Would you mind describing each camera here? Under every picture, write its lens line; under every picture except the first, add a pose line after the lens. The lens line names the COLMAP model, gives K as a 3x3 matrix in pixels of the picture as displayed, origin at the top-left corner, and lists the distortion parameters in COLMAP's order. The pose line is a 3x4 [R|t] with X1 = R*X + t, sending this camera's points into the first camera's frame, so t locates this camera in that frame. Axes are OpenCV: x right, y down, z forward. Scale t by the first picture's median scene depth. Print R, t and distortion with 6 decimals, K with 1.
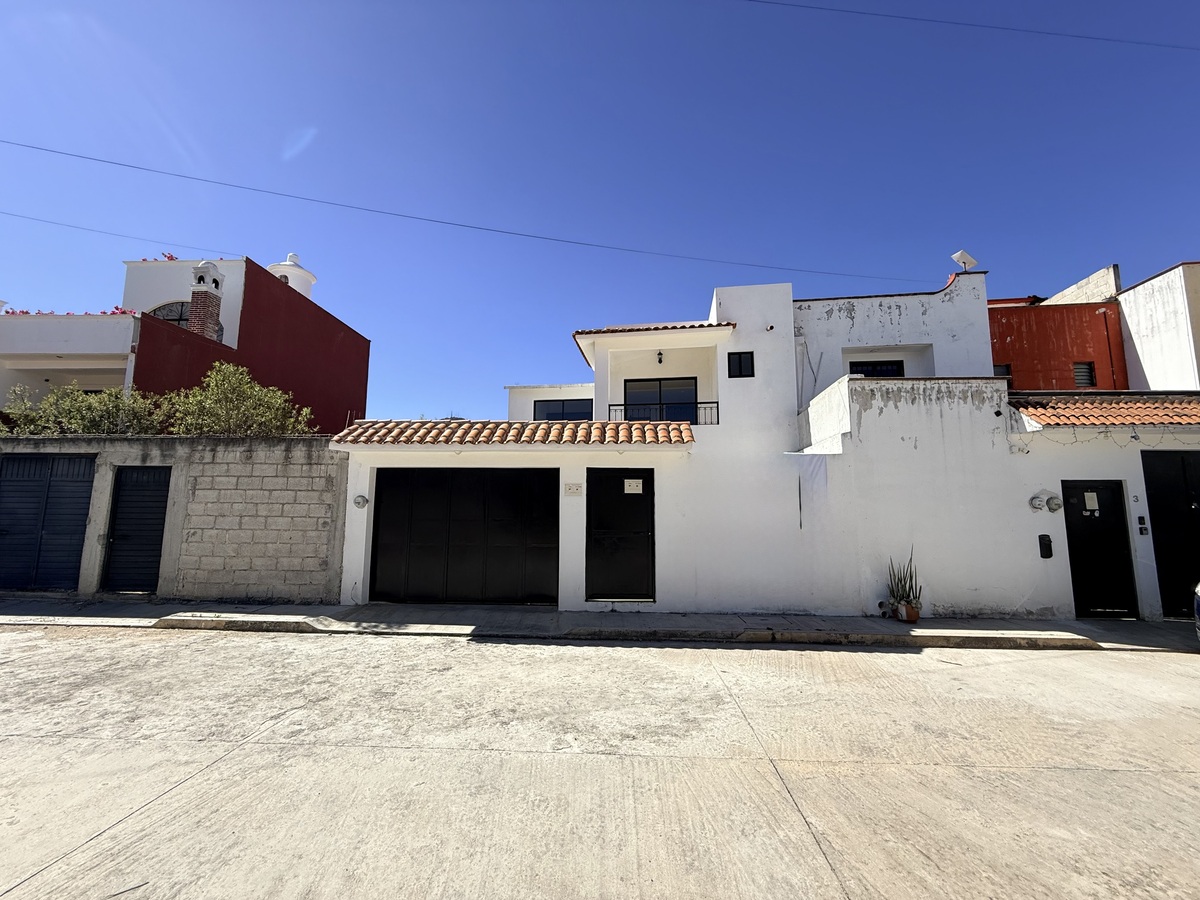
lens RADIAL K [[478.8, 0, 598.7], [0, 478.8, 452.0], [0, 0, 1]] dist [-0.000337, 0.000408]
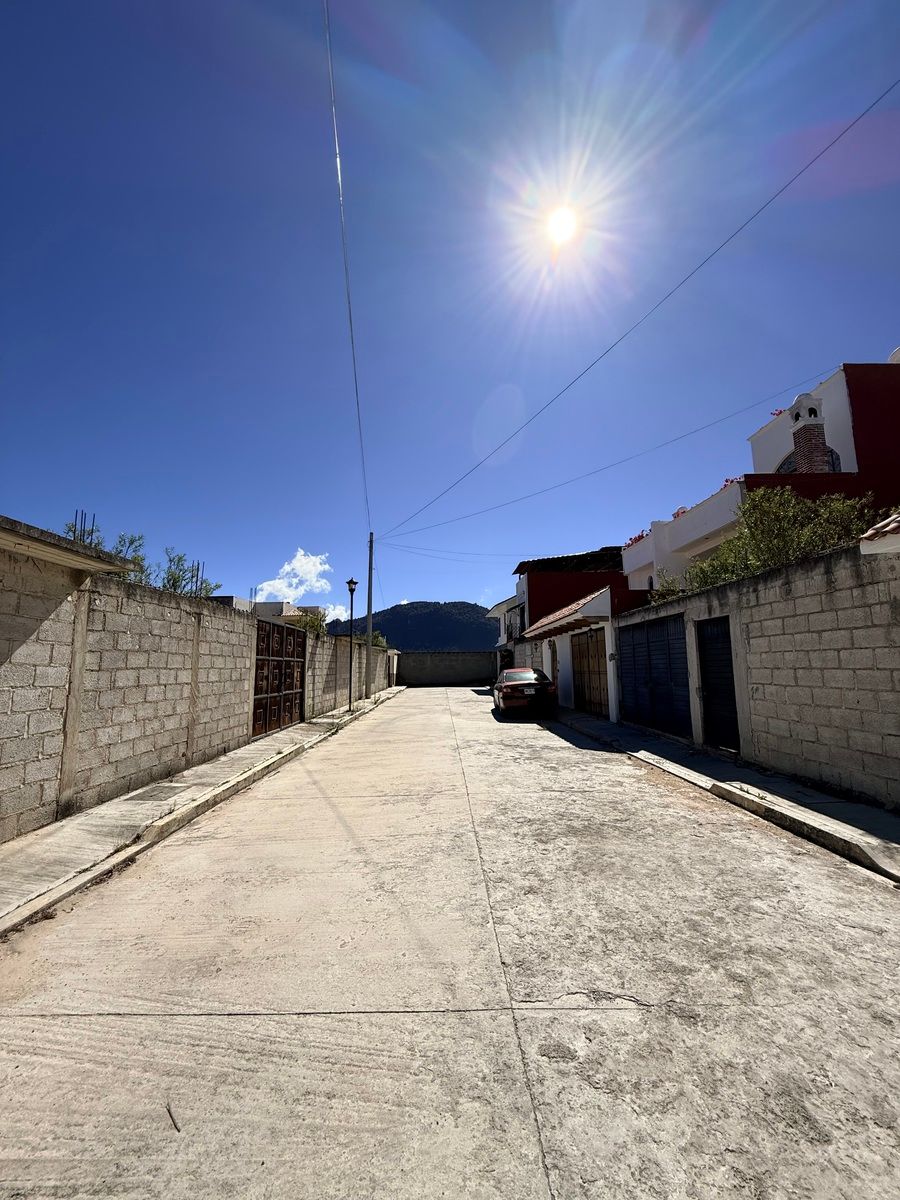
lens RADIAL K [[476.5, 0, 448.7], [0, 476.5, 600.0], [0, 0, 1]] dist [-0.001011, 0.000308]
pose [[0.050917, -0.151352, -0.987168, -0.011486], [0.129007, 0.981165, -0.143778, 0.070634], [0.990336, -0.120031, 0.069483, 0.453126]]
